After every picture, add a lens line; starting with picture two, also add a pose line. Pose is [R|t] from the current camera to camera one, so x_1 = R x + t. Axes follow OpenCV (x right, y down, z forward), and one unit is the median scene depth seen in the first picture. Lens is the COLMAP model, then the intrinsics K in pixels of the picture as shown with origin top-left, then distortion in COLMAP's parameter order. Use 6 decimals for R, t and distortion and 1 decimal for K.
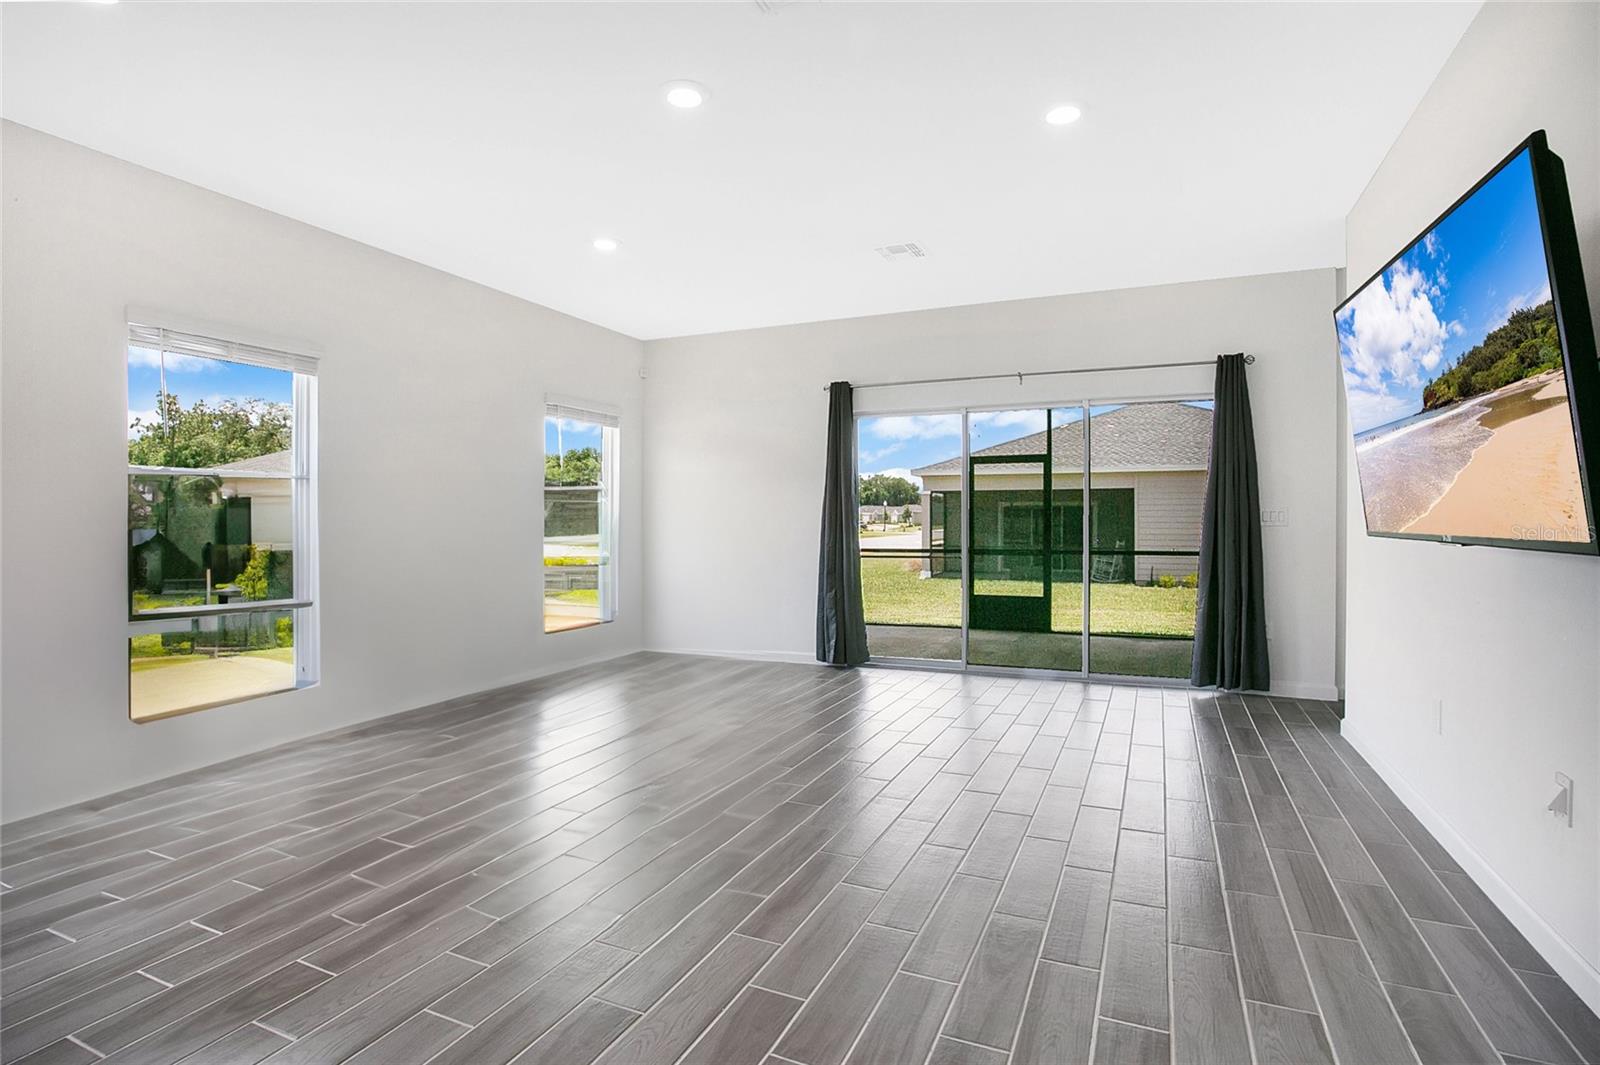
lens RADIAL K [[800.0, 0, 802.4], [0, 800.0, 526.7], [0, 0, 1]] dist [-0.040607, 0.010498]
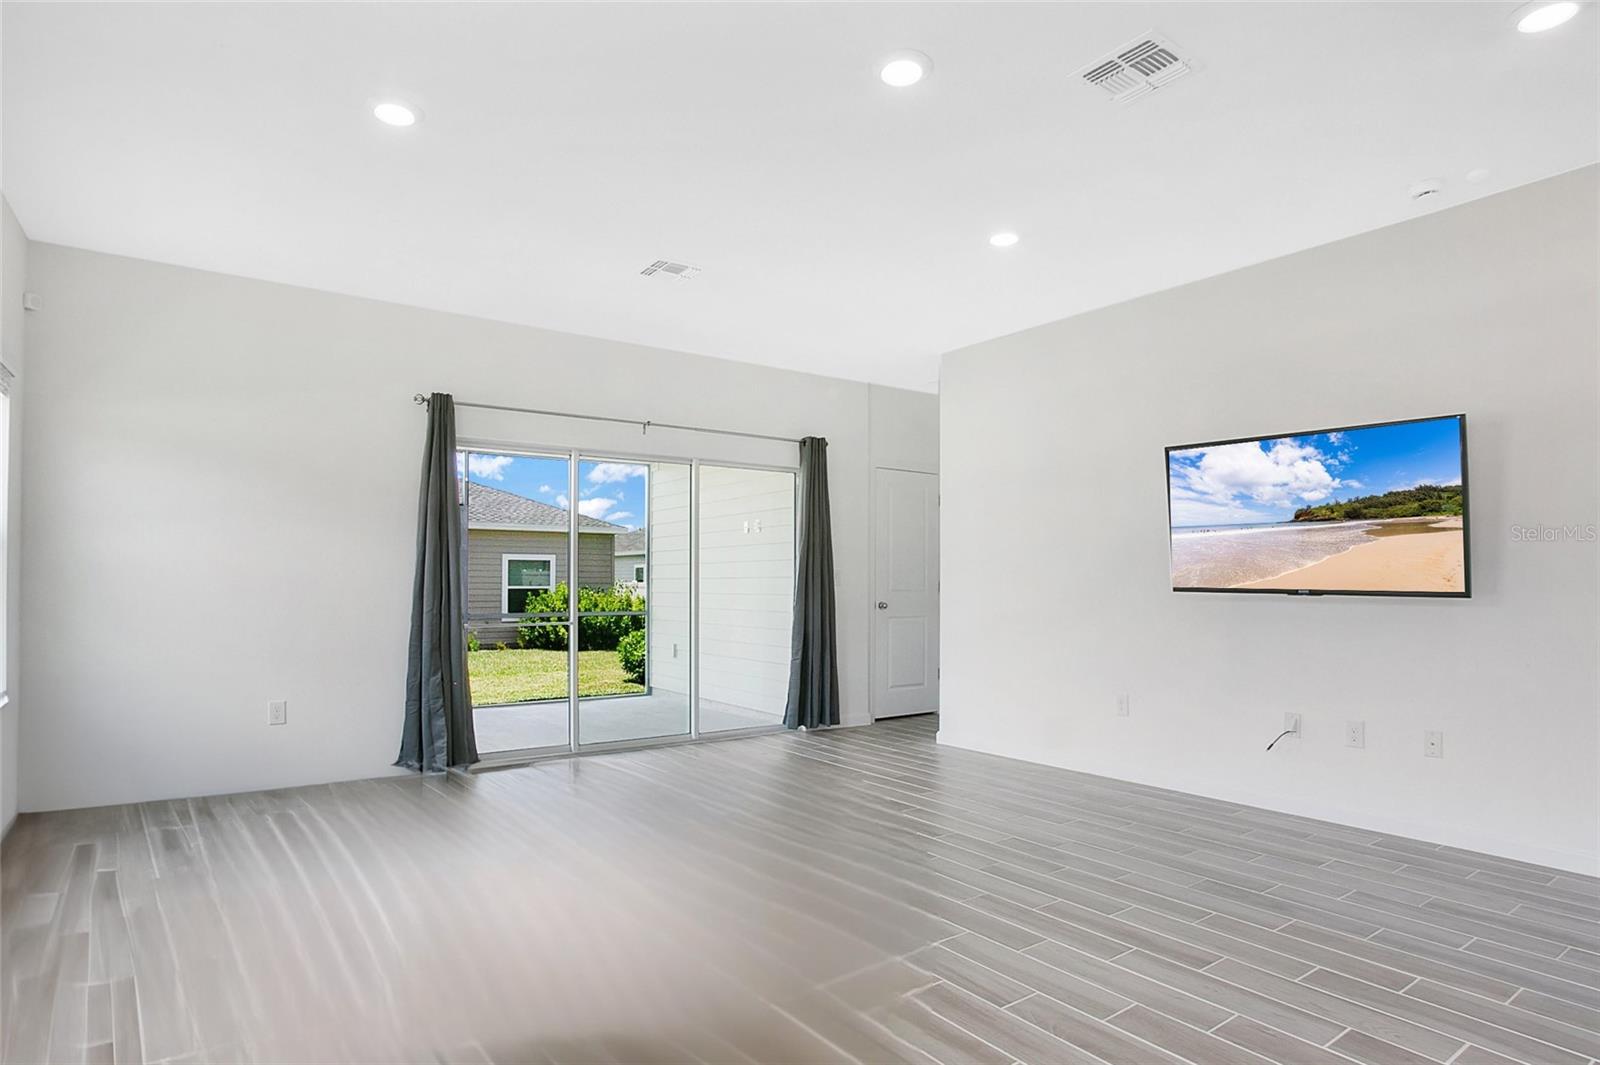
lens RADIAL K [[862.7, 0, 804.8], [0, 862.7, 540.1], [0, 0, 1]] dist [-0.031608, -0.000187]
pose [[0.520016, 0.041531, 0.853147, -1.508652], [0.003603, 0.998702, -0.050812, -0.006448], [-0.854149, 0.029497, 0.519191, 0.936822]]
